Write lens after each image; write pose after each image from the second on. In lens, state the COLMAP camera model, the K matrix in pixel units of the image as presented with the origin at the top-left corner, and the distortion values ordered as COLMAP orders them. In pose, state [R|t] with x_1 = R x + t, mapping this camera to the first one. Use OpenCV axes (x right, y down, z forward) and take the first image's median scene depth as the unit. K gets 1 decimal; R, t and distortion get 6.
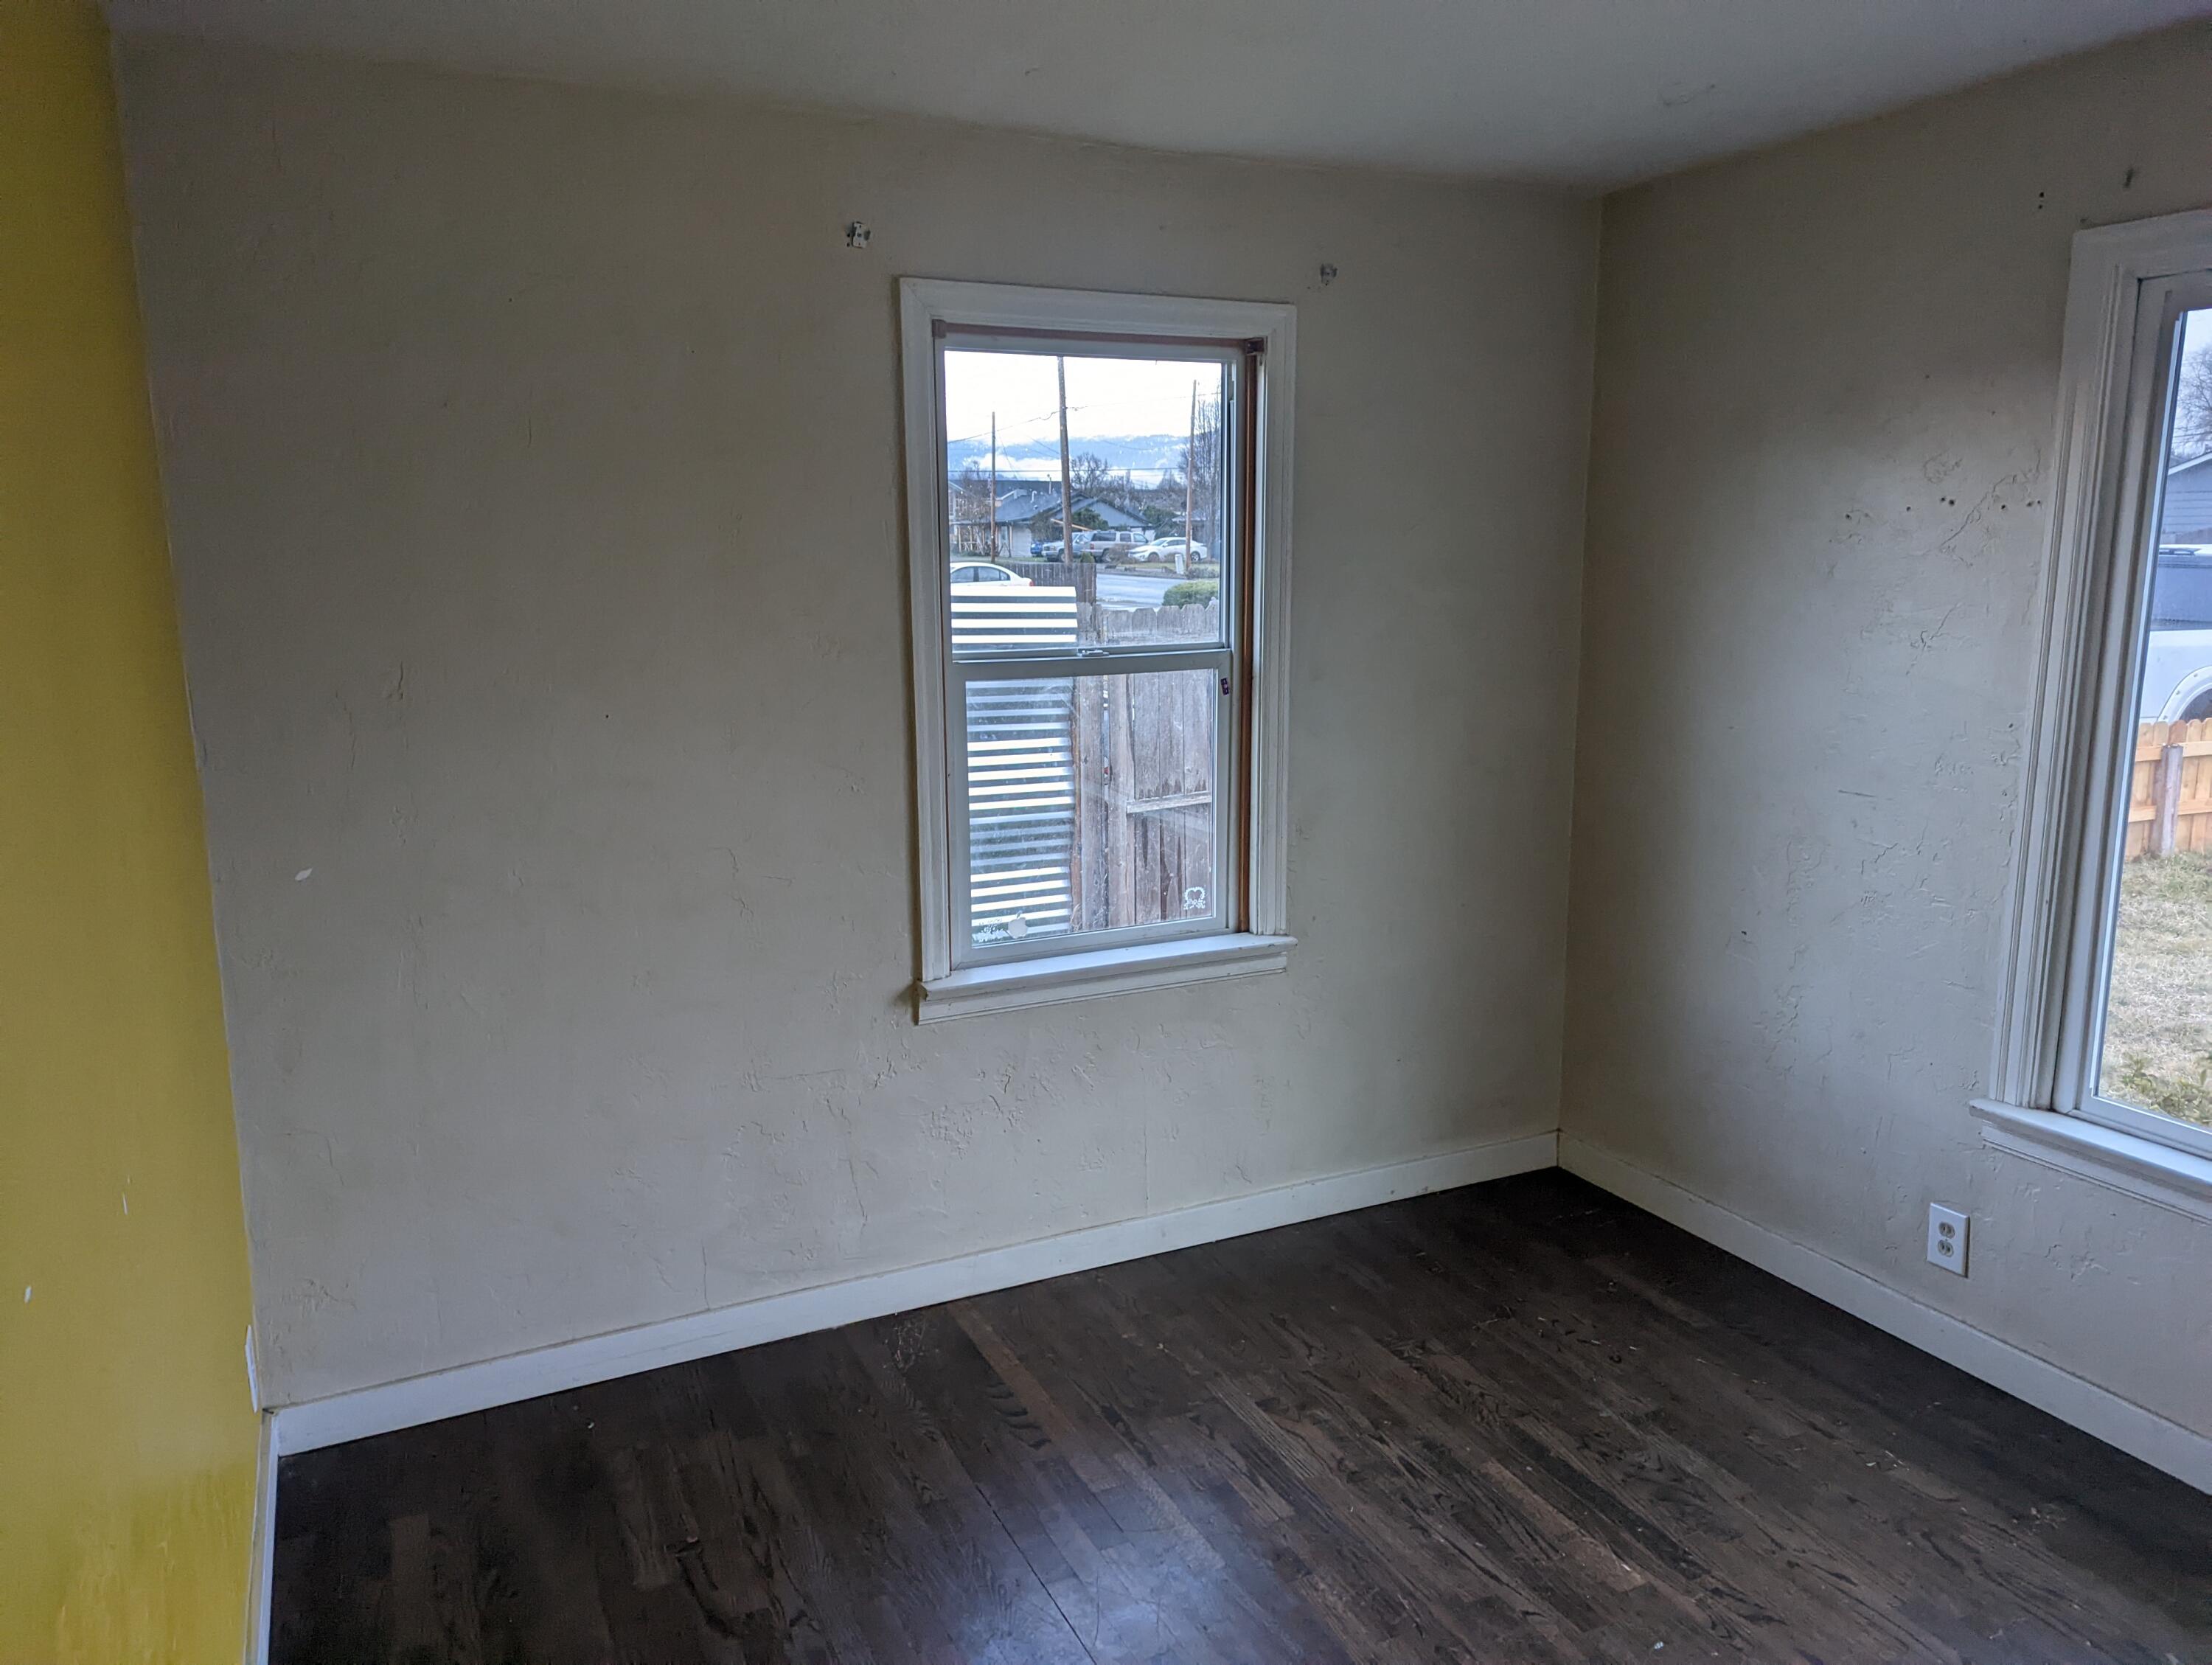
lens RADIAL K [[1545.7, 0, 1097.6], [0, 1545.7, 815.6], [0, 0, 1]] dist [0.033049, -0.026243]
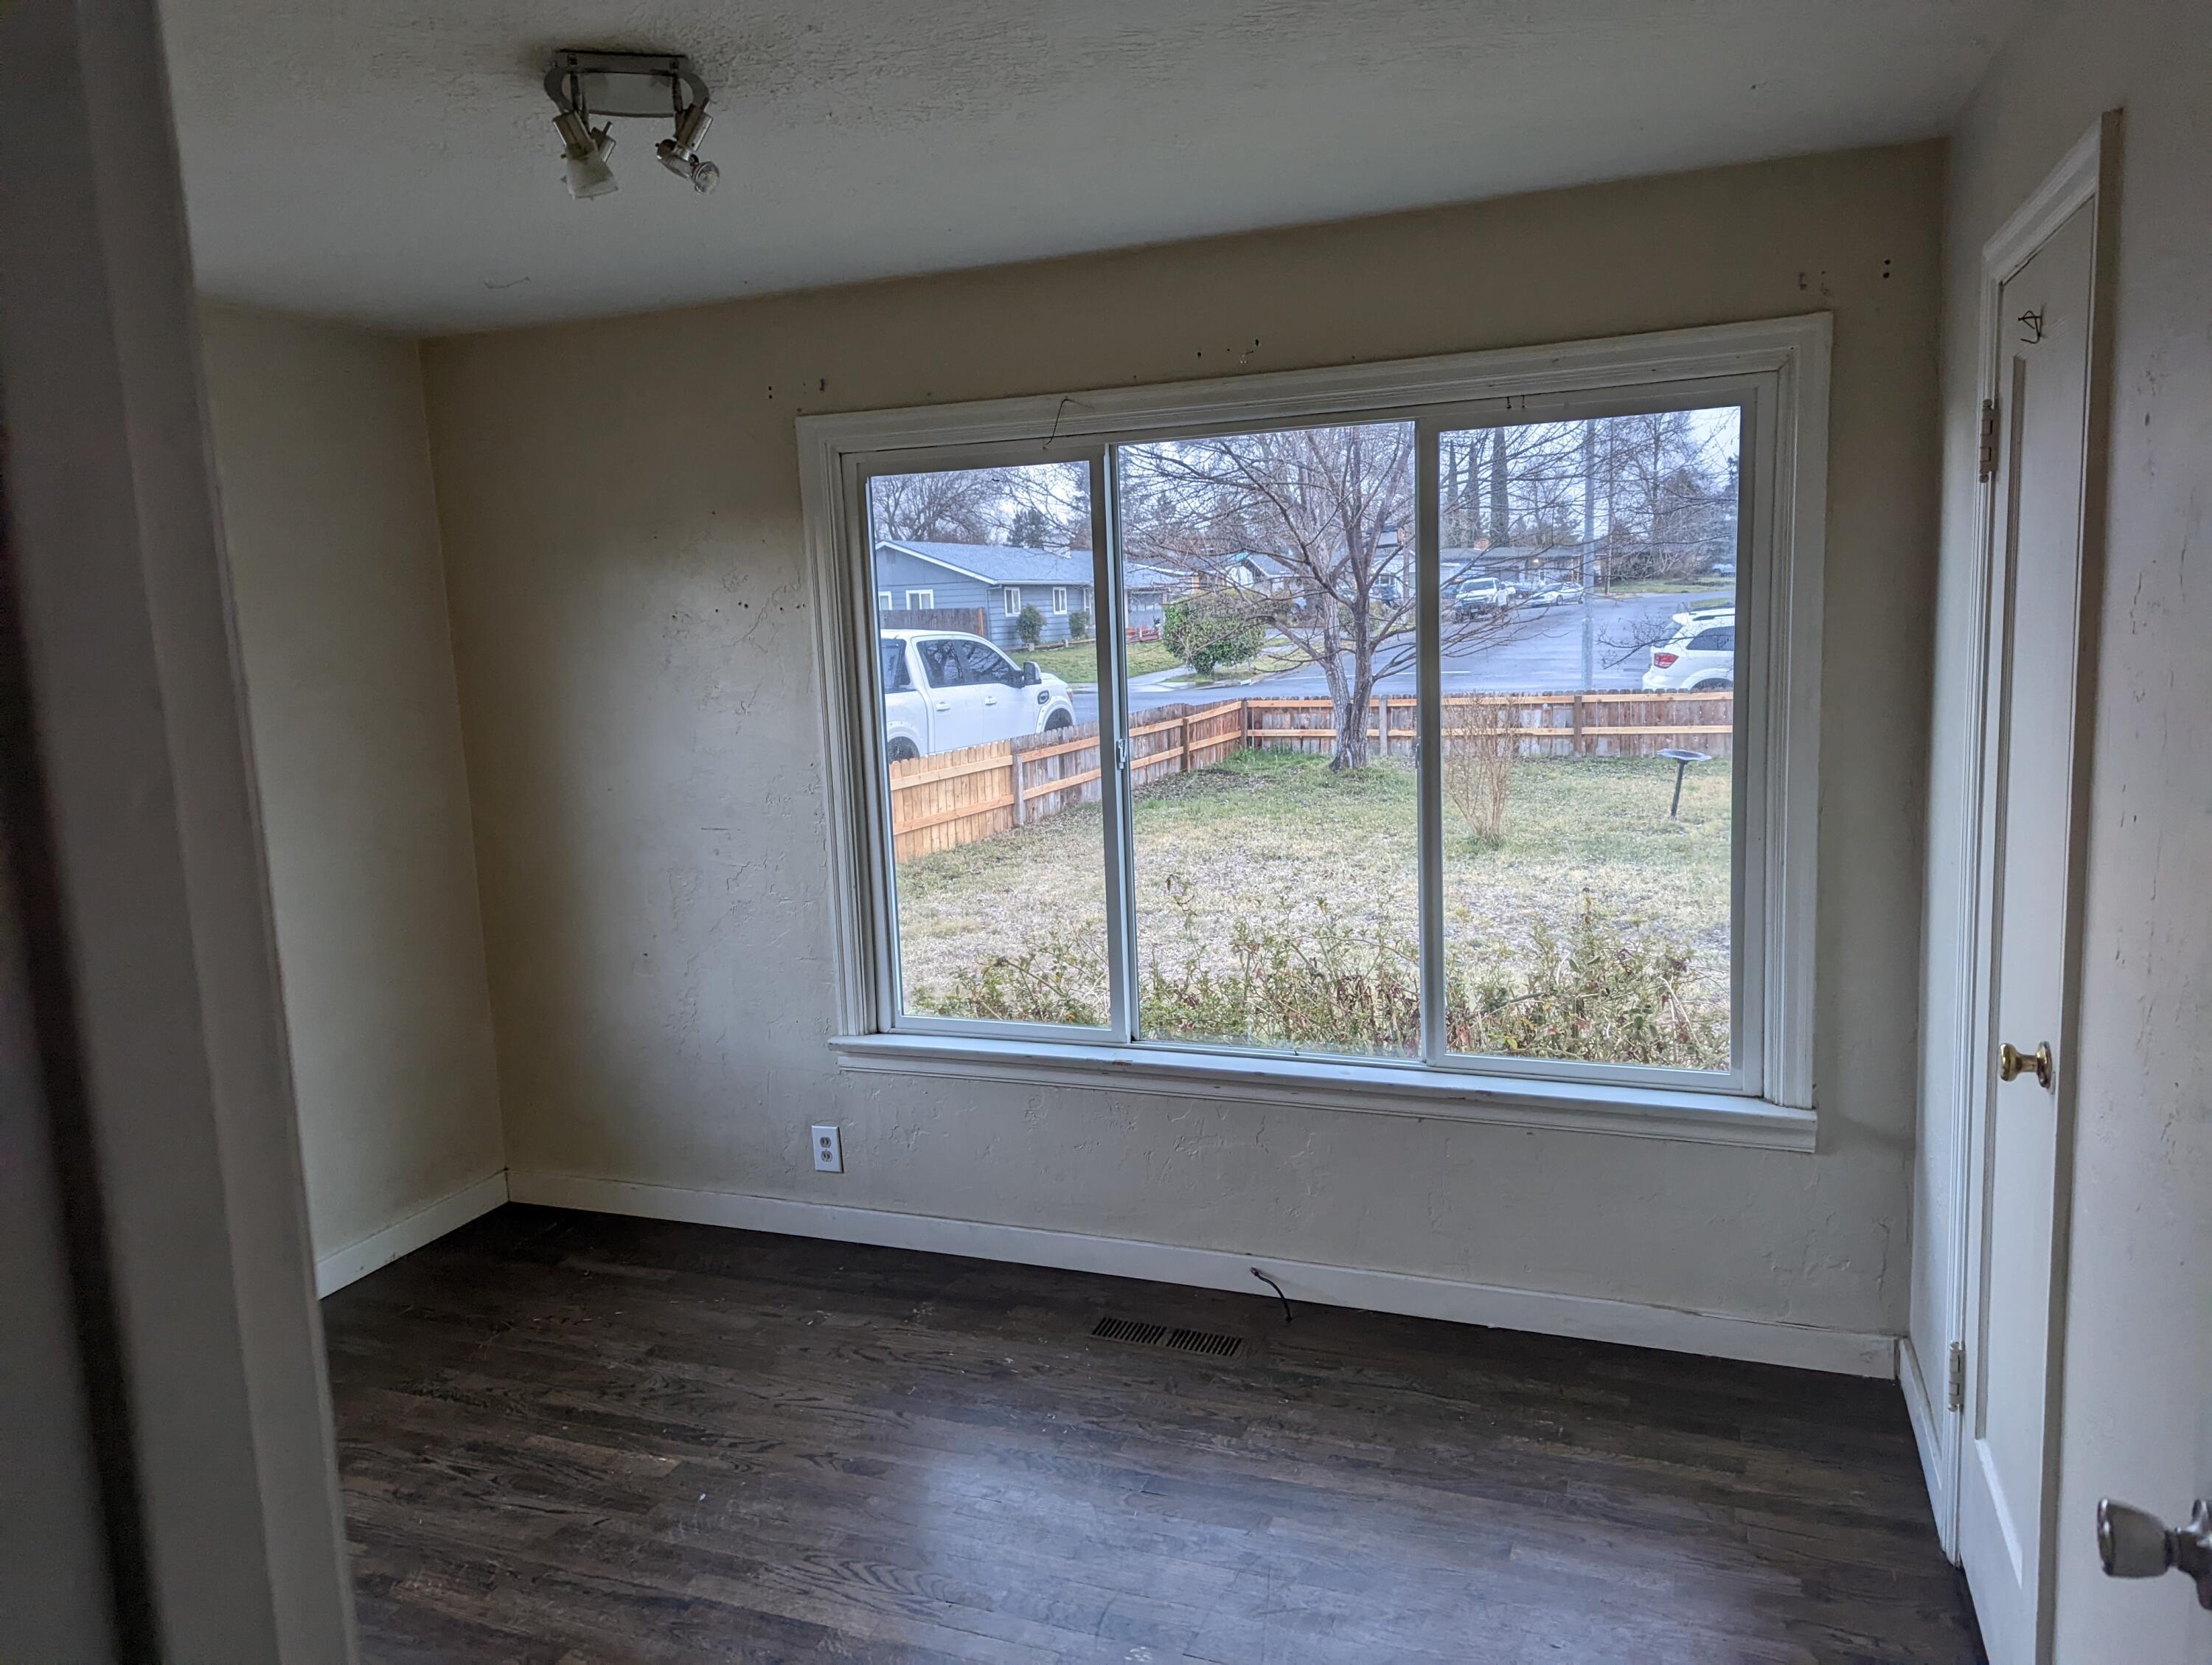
lens RADIAL K [[1545.7, 0, 1101.3], [0, 1545.7, 832.4], [0, 0, 1]] dist [0.033049, -0.026243]
pose [[0.718855, -0.122925, 0.684205, -0.177245], [0.157432, 0.987457, 0.012002, 0.025275], [-0.677098, 0.099088, 0.729191, -0.173023]]
